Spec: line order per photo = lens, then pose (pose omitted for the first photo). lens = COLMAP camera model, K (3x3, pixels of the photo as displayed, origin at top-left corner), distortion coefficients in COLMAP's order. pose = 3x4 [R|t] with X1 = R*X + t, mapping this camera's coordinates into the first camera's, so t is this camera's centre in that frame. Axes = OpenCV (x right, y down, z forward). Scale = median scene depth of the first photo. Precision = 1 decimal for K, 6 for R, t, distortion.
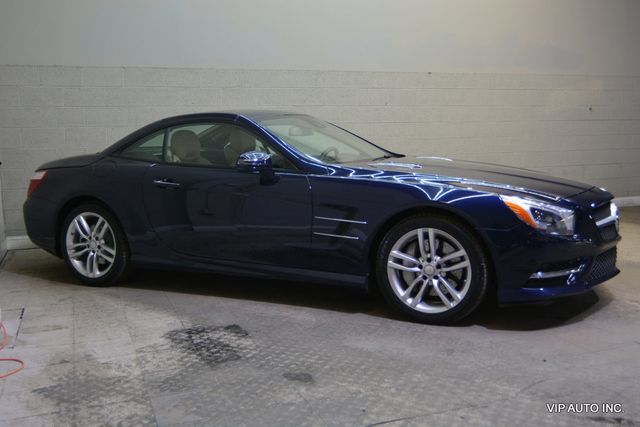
lens RADIAL K [[642.6, 0, 320.0], [0, 642.6, 213.5], [0, 0, 1]] dist [-0.002308, -0.010979]
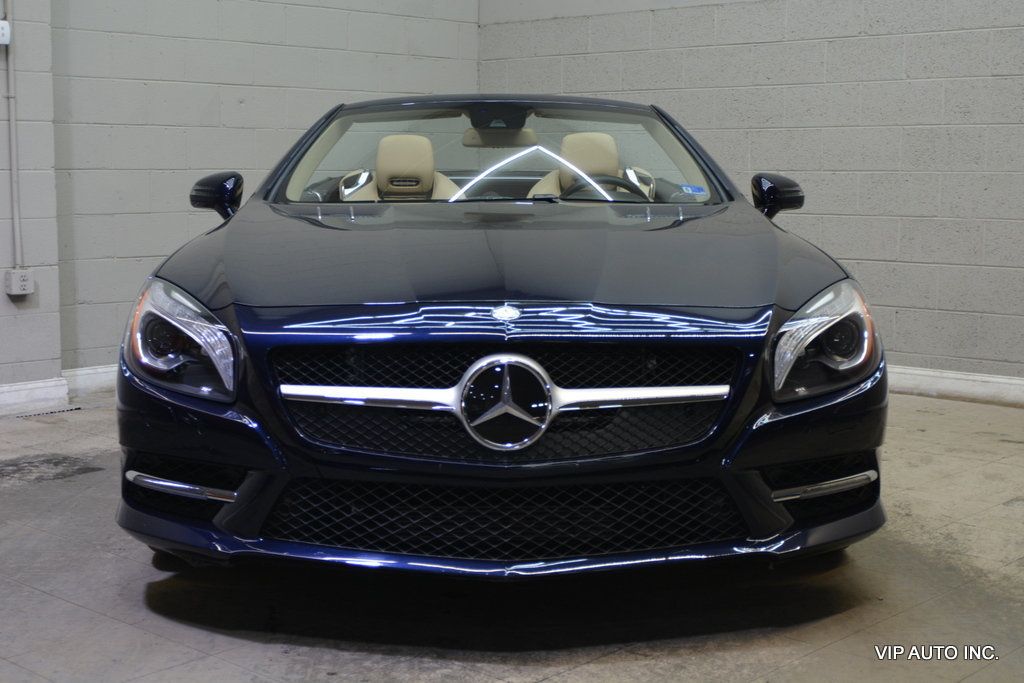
lens RADIAL K [[1480.1, 0, 517.6], [0, 1480.1, 340.3], [0, 0, 1]] dist [0.011181, -0.084841]
pose [[0.446073, 0.123551, -0.886428, 1.279668], [-0.123347, 0.989461, 0.075840, -0.094382], [0.886456, 0.075508, 0.456612, 0.762511]]
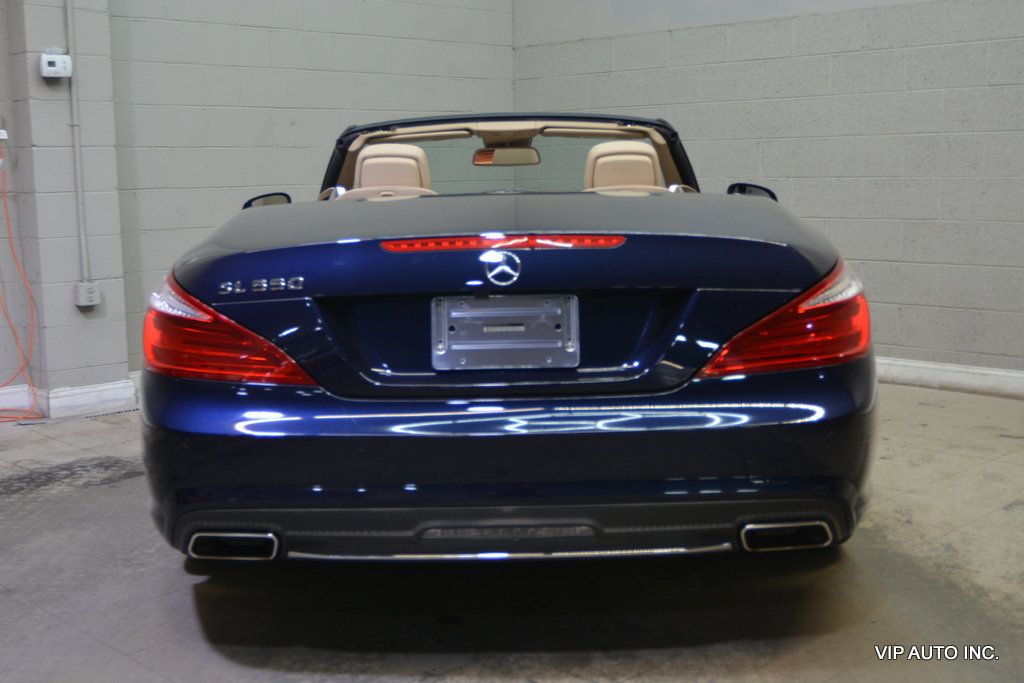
lens RADIAL K [[1255.7, 0, 513.1], [0, 1255.7, 338.1], [0, 0, 1]] dist [-0.015183, 0.018292]
pose [[0.400358, 0.136029, -0.906206, 1.159592], [-0.106838, 0.989105, 0.101272, -0.123953], [0.910109, 0.056272, 0.410530, 0.872488]]
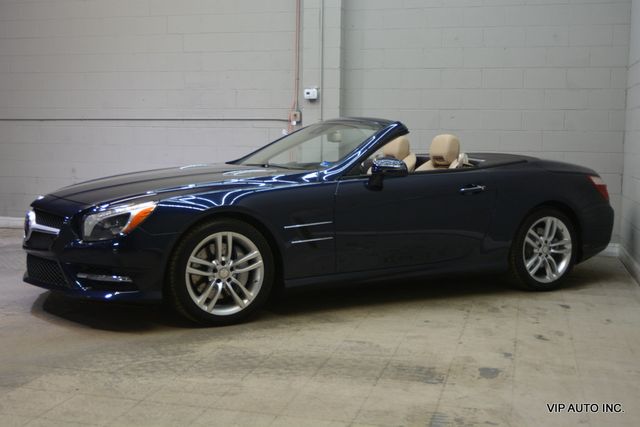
lens RADIAL K [[820.4, 0, 320.0], [0, 820.4, 213.5], [0, 0, 1]] dist [-0.002288, -0.017481]
pose [[-0.583553, 0.088648, -0.807222, 1.405736], [-0.103939, 0.977695, 0.182508, -0.336757], [0.805396, 0.190405, -0.561322, 2.384610]]
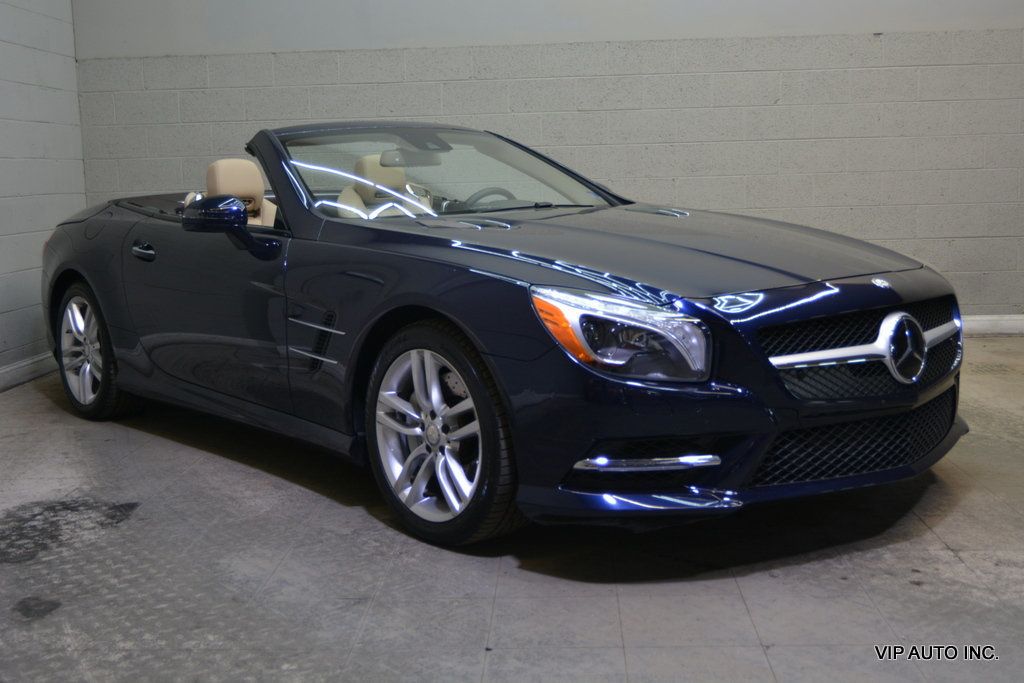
lens RADIAL K [[1156.8, 0, 512.4], [0, 1156.8, 335.9], [0, 0, 1]] dist [-0.002228, -0.014439]
pose [[0.918626, 0.047622, -0.392247, 0.599131], [-0.039038, 0.998792, 0.029835, -0.017977], [0.393194, -0.012095, 0.919376, 0.208031]]
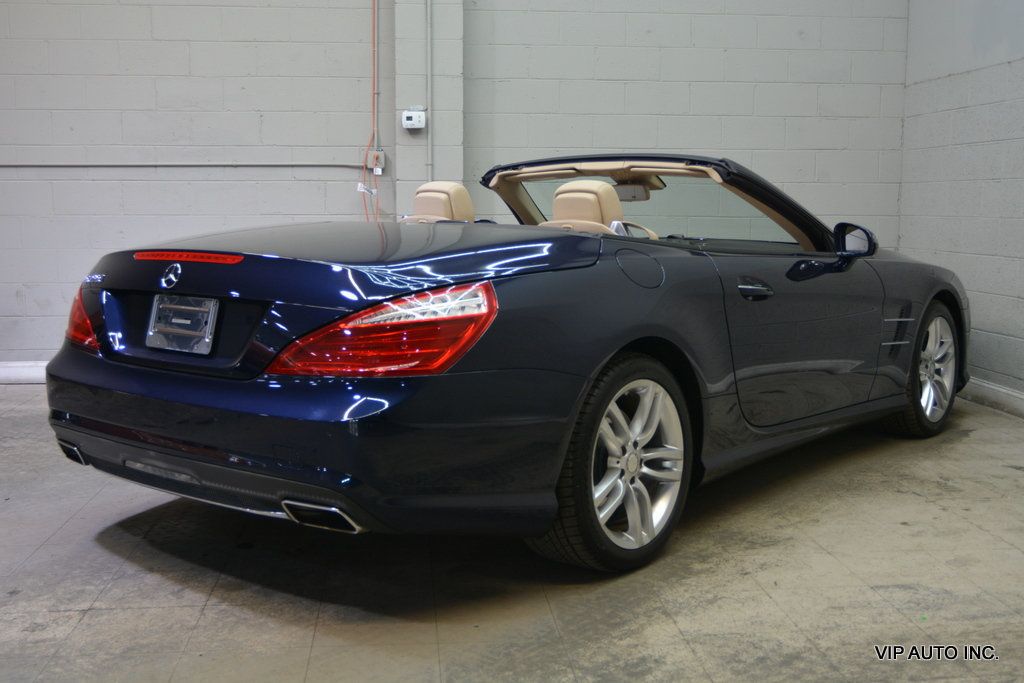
lens RADIAL K [[1146.5, 0, 512.0], [0, 1146.5, 341.5], [0, 0, 1]] dist [-0.011993, 0.011065]
pose [[-0.267744, 0.133534, -0.954192, 1.279312], [-0.118959, 0.978190, 0.170273, -0.222950], [0.956118, 0.159100, -0.246019, 1.646394]]
